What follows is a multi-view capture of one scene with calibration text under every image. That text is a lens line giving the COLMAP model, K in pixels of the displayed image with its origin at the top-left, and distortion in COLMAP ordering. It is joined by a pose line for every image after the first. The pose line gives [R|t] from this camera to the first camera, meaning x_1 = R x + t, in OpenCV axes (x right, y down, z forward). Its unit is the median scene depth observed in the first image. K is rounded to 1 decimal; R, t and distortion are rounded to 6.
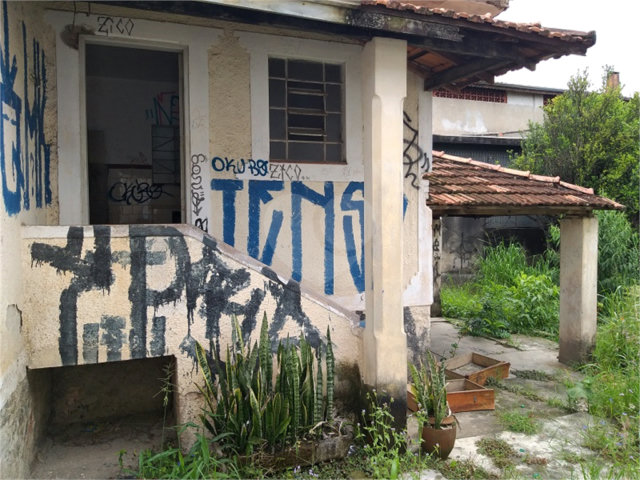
lens RADIAL K [[510.6, 0, 318.8], [0, 510.6, 234.4], [0, 0, 1]] dist [0.035394, -0.025853]
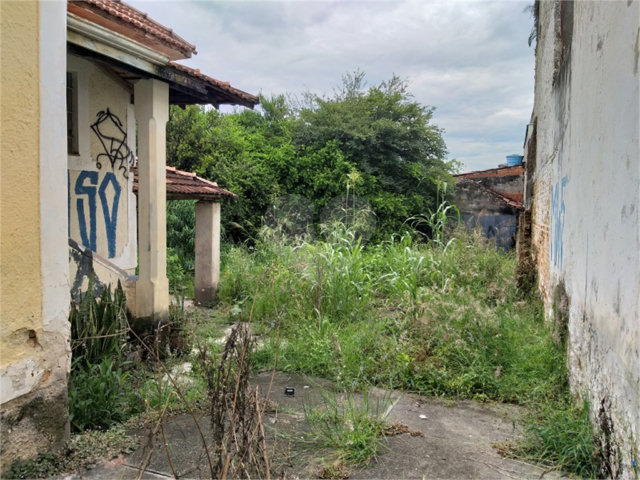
lens RADIAL K [[510.6, 0, 320.4], [0, 510.6, 241.3], [0, 0, 1]] dist [0.035394, -0.025853]
pose [[0.660936, -0.044020, 0.749150, -0.466898], [0.008529, 0.998654, 0.051156, 0.007013], [-0.750394, -0.027421, 0.660422, -0.231321]]
